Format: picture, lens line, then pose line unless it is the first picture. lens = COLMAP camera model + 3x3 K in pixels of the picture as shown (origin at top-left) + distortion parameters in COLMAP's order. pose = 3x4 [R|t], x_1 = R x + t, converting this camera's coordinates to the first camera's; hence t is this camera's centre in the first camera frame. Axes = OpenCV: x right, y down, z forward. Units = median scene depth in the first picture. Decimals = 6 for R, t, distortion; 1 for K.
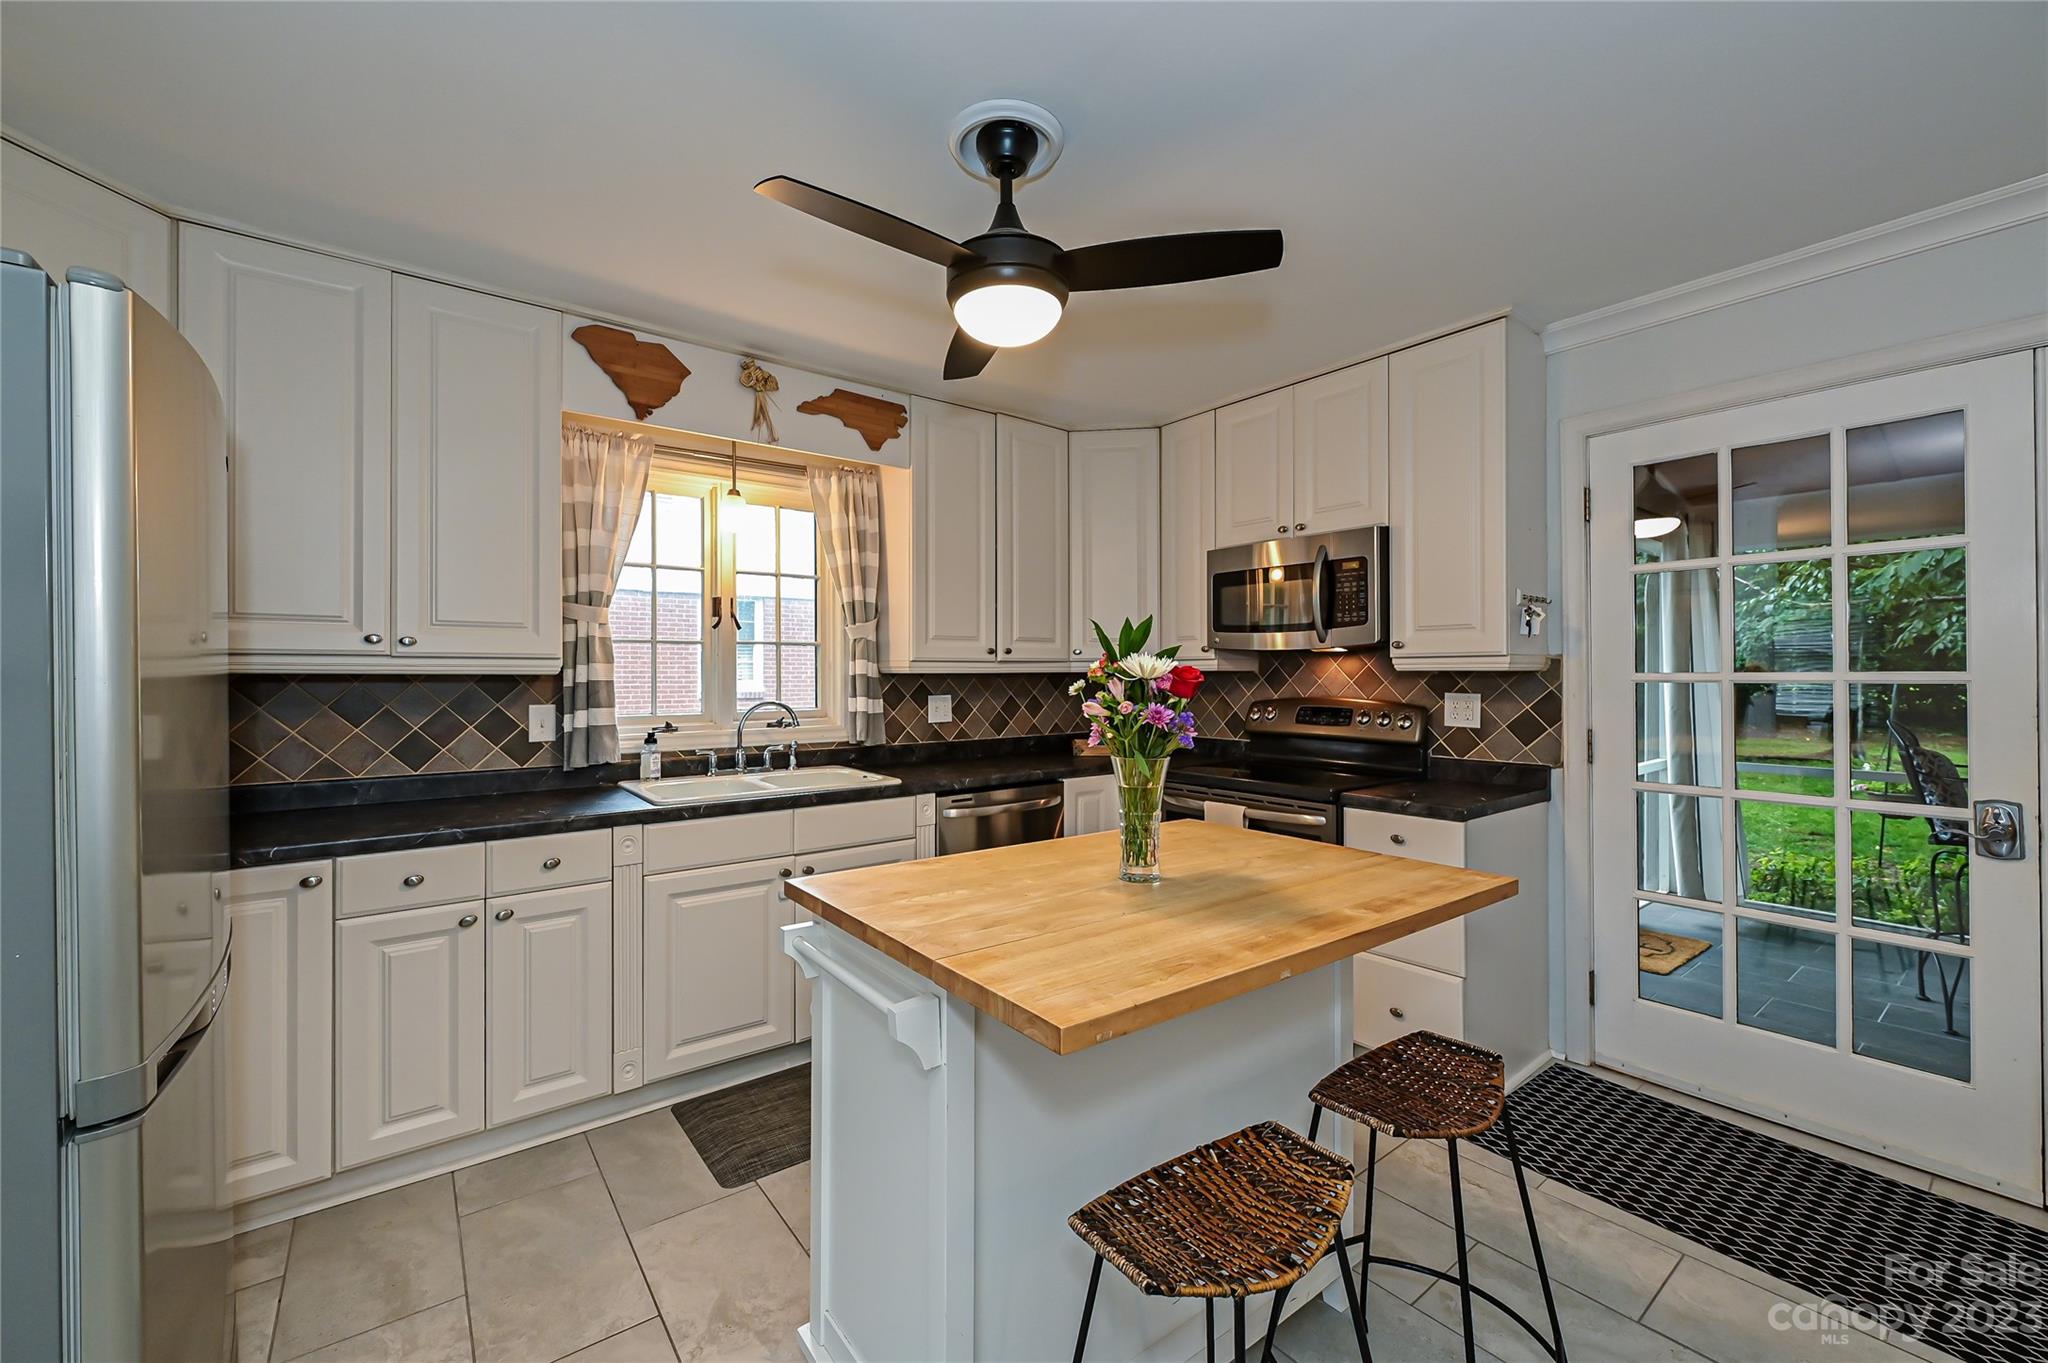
lens RADIAL K [[825.0, 0, 1015.4], [0, 825.0, 675.2], [0, 0, 1]] dist [0.000780, 0.000997]
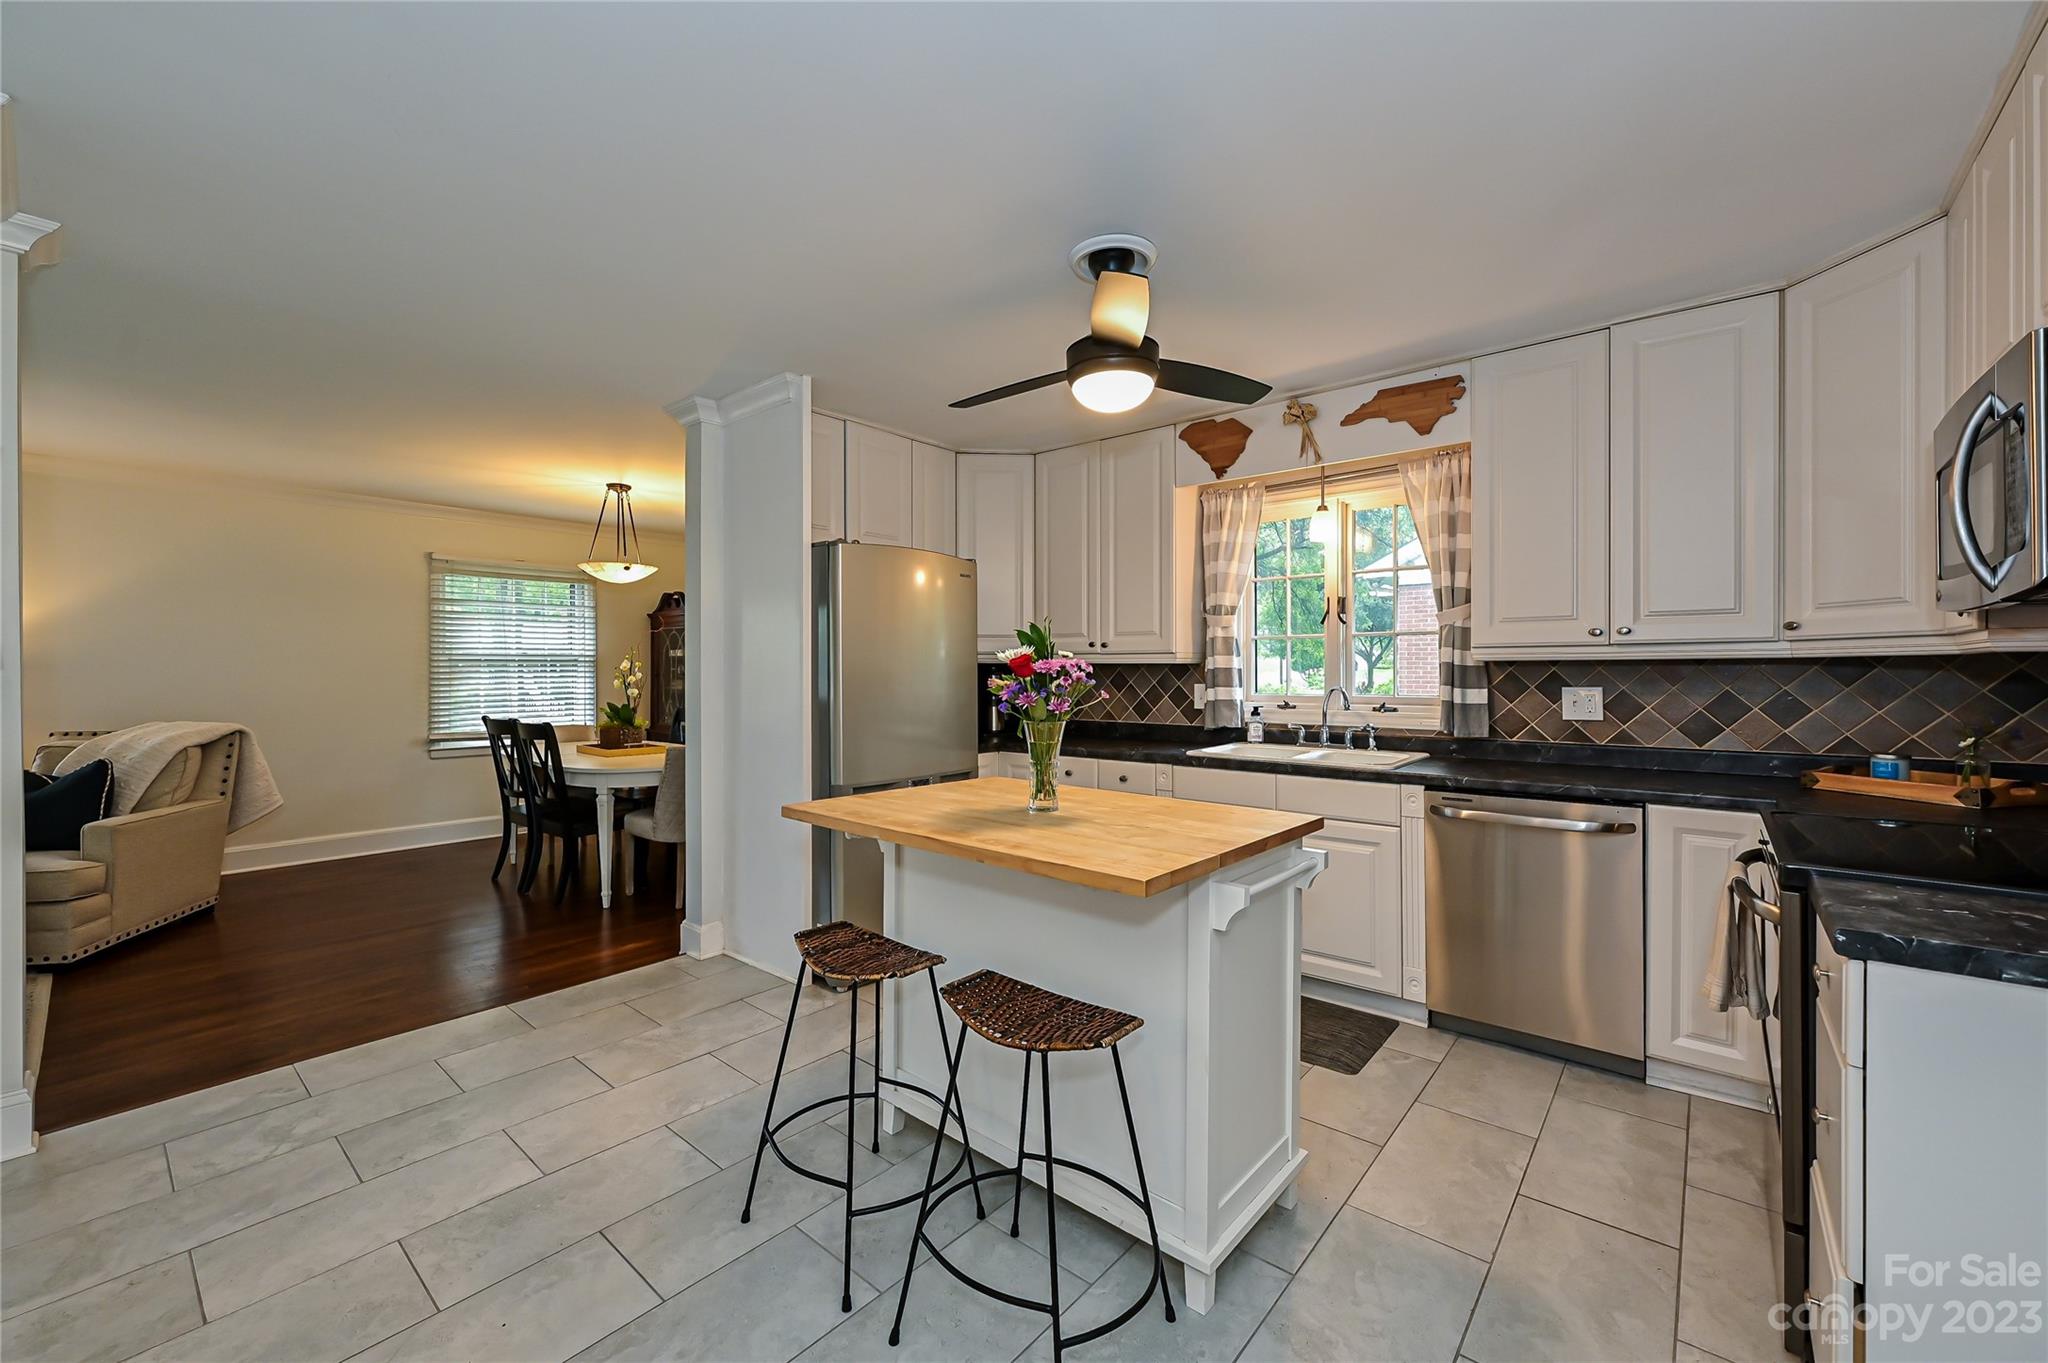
lens RADIAL K [[825.0, 0, 1013.3], [0, 825.0, 677.1], [0, 0, 1]] dist [0.000780, 0.000997]
pose [[0.207696, 0.012173, -0.978118, 0.718145], [0.000979, 0.999919, 0.012652, 0.003633], [0.978193, -0.003585, 0.207667, 0.325911]]
